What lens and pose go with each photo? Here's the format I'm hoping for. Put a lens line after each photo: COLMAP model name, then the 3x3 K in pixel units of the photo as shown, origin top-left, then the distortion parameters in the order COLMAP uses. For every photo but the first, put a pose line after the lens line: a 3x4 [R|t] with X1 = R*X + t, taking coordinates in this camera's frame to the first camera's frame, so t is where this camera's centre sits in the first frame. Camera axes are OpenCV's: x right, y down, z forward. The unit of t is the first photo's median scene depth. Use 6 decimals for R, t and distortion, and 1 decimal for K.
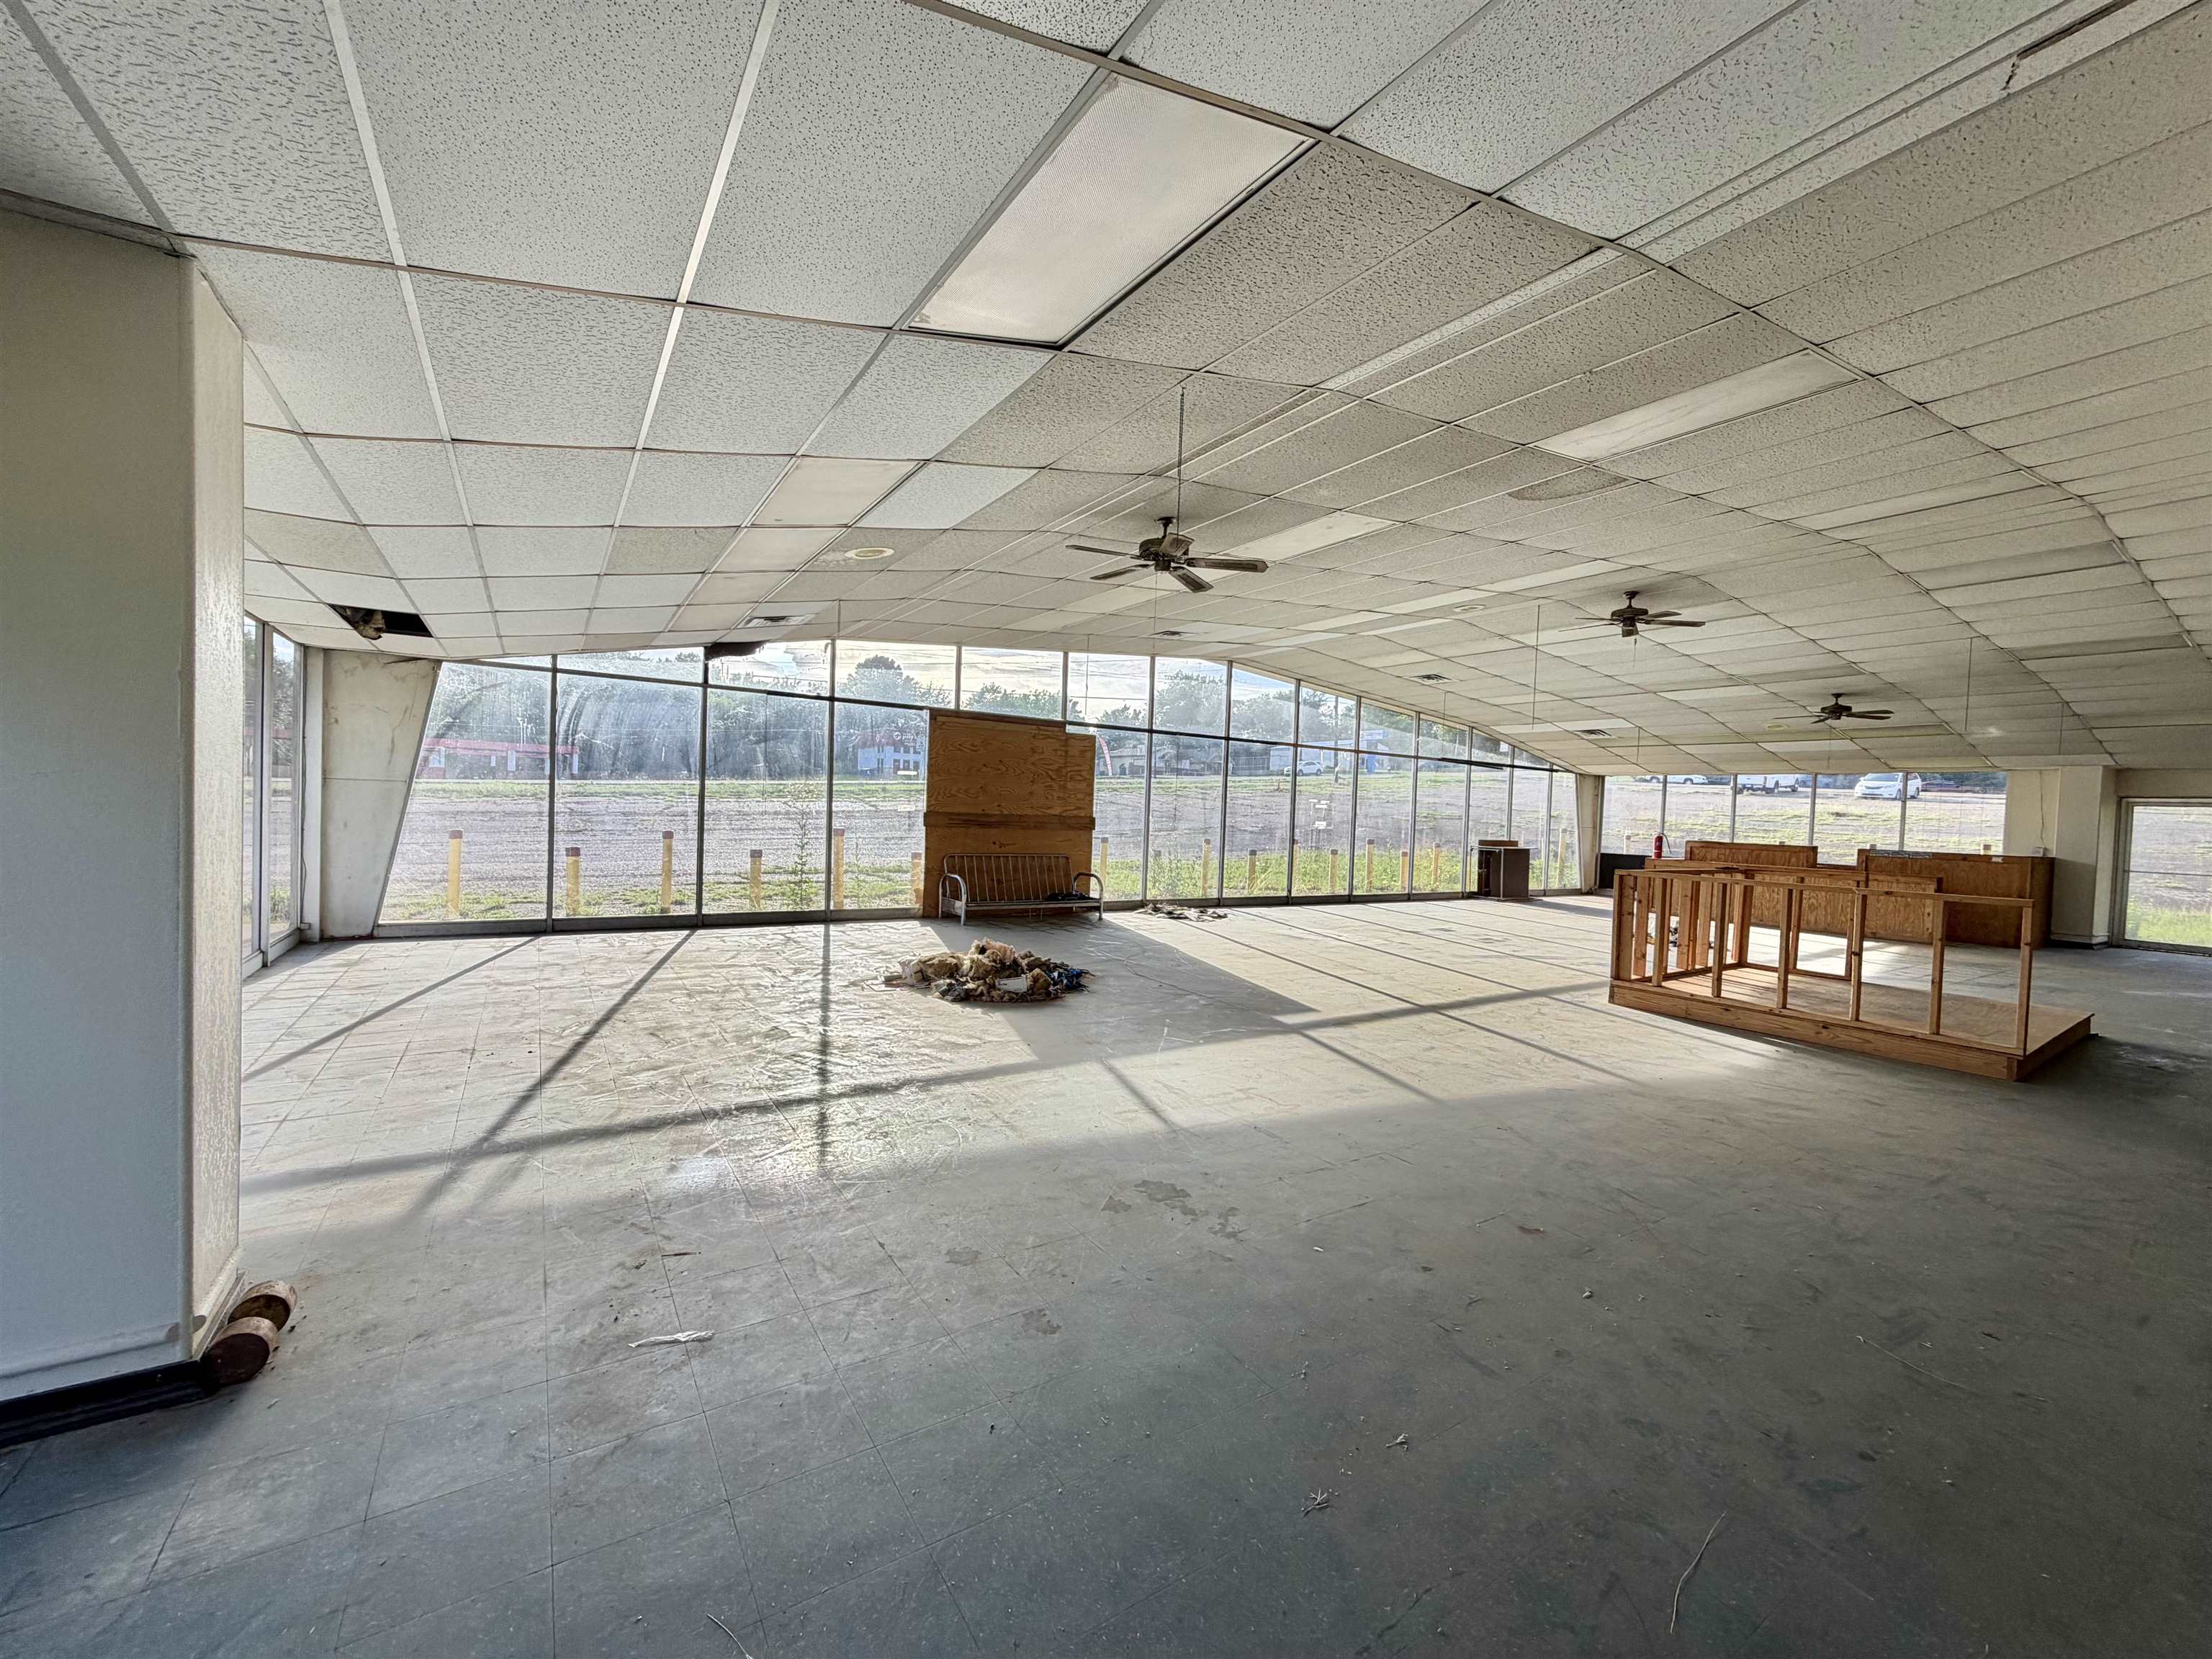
lens RADIAL K [[881.4, 0, 1099.7], [0, 881.4, 831.4], [0, 0, 1]] dist [-0.000093, 0.000106]
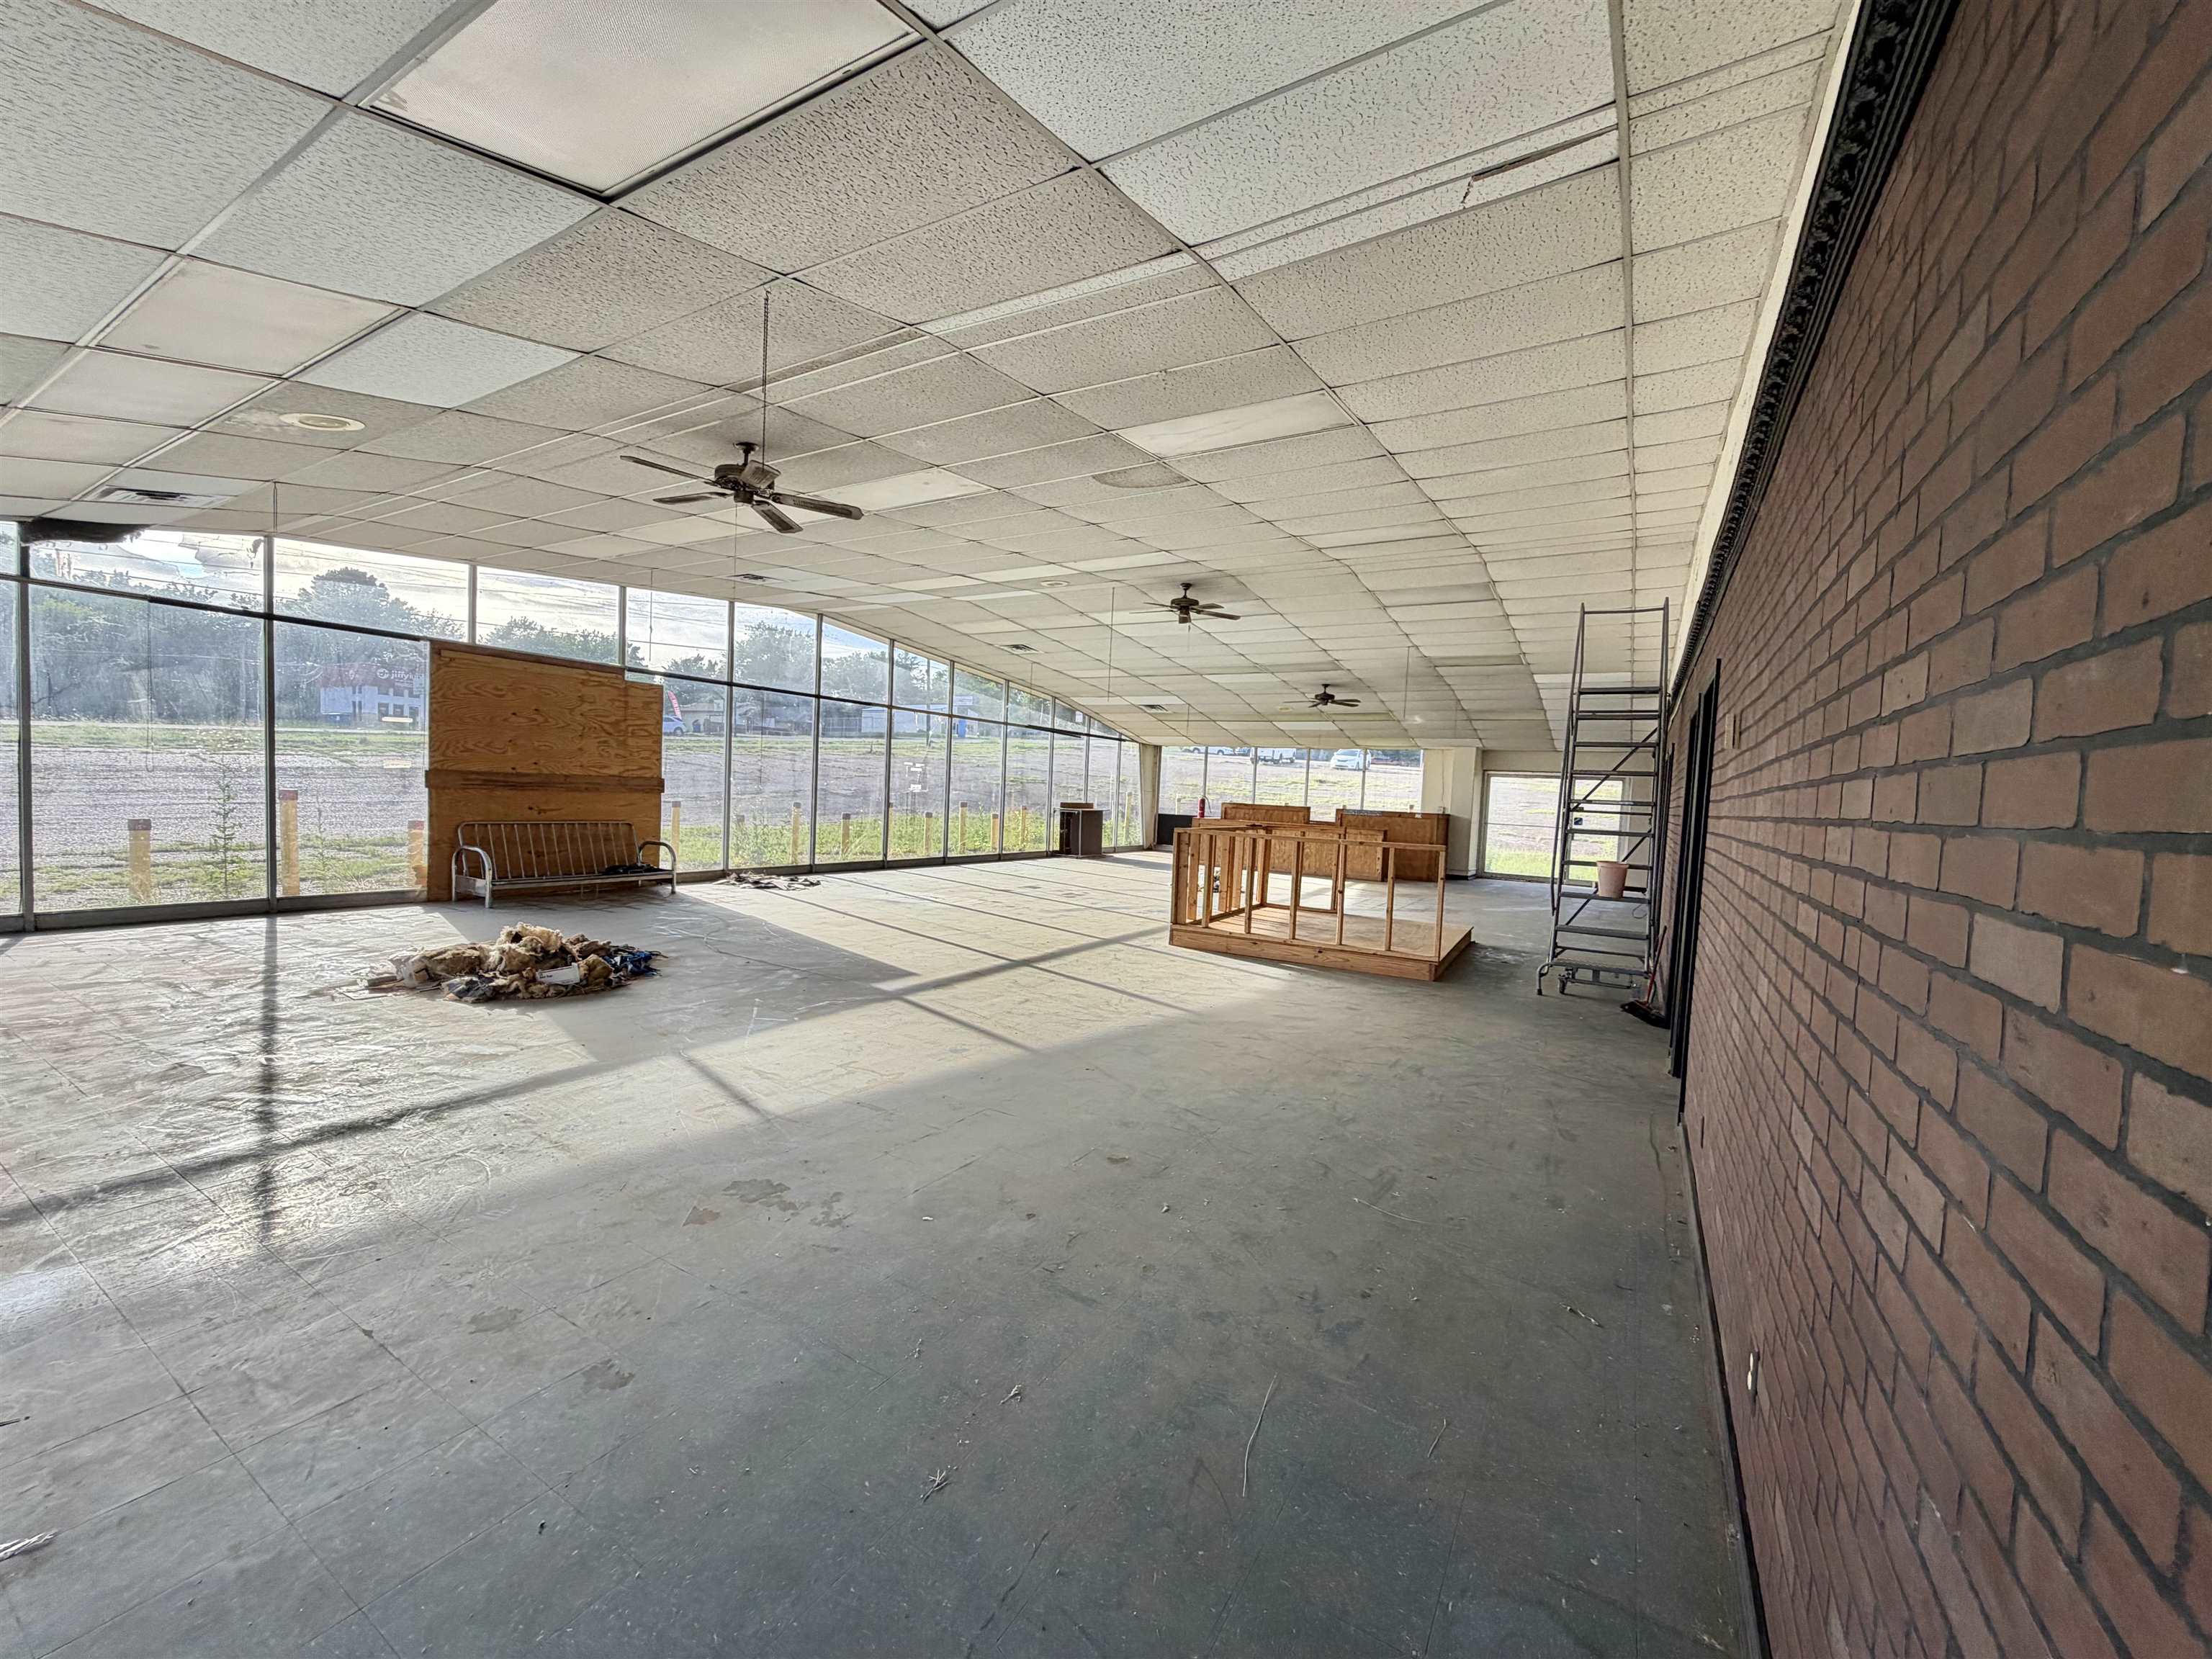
lens RADIAL K [[881.4, 0, 1098.8], [0, 881.4, 831.2], [0, 0, 1]] dist [-0.000093, 0.000106]
pose [[0.899211, -0.017543, 0.437164, -0.001396], [-0.000564, 0.999148, 0.041255, 0.000456], [-0.437515, -0.037343, 0.898435, 0.023547]]
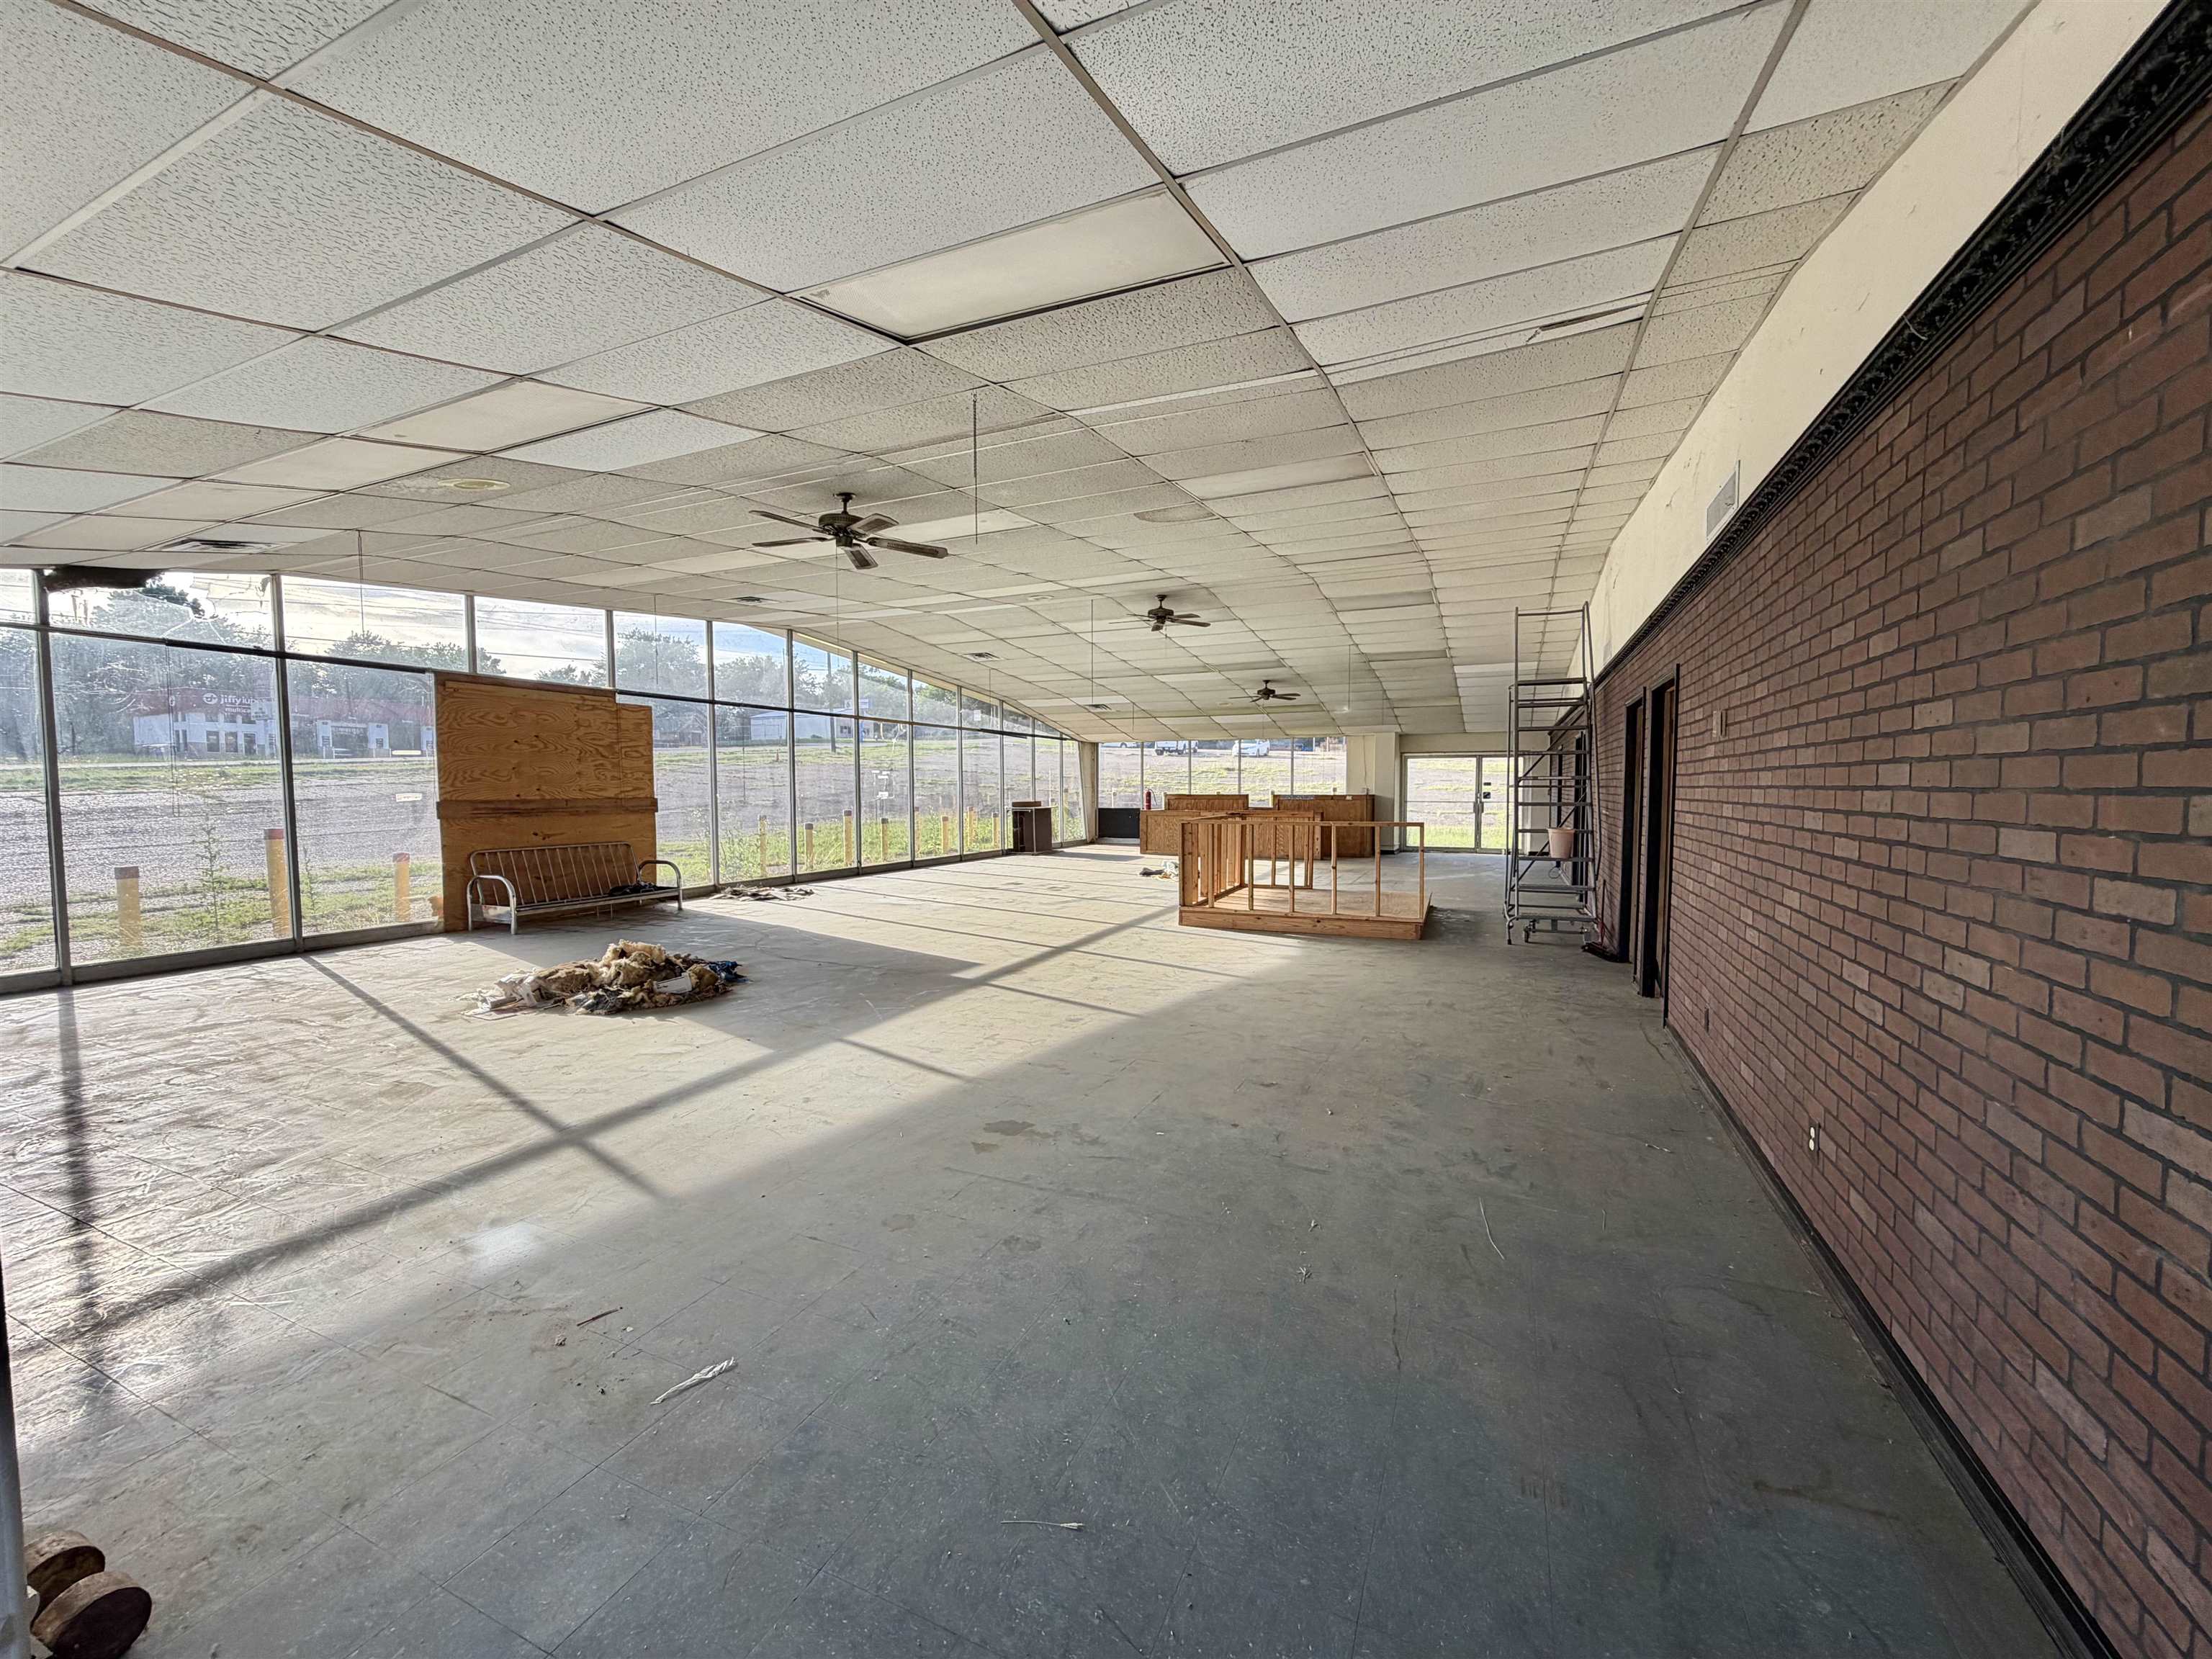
lens RADIAL K [[881.4, 0, 1099.2], [0, 881.4, 830.5], [0, 0, 1]] dist [-0.000093, 0.000106]
pose [[0.840493, -0.066908, 0.537675, -0.232132], [0.048435, 0.997651, 0.048432, -0.009394], [-0.539653, -0.014665, 0.841760, 0.000835]]
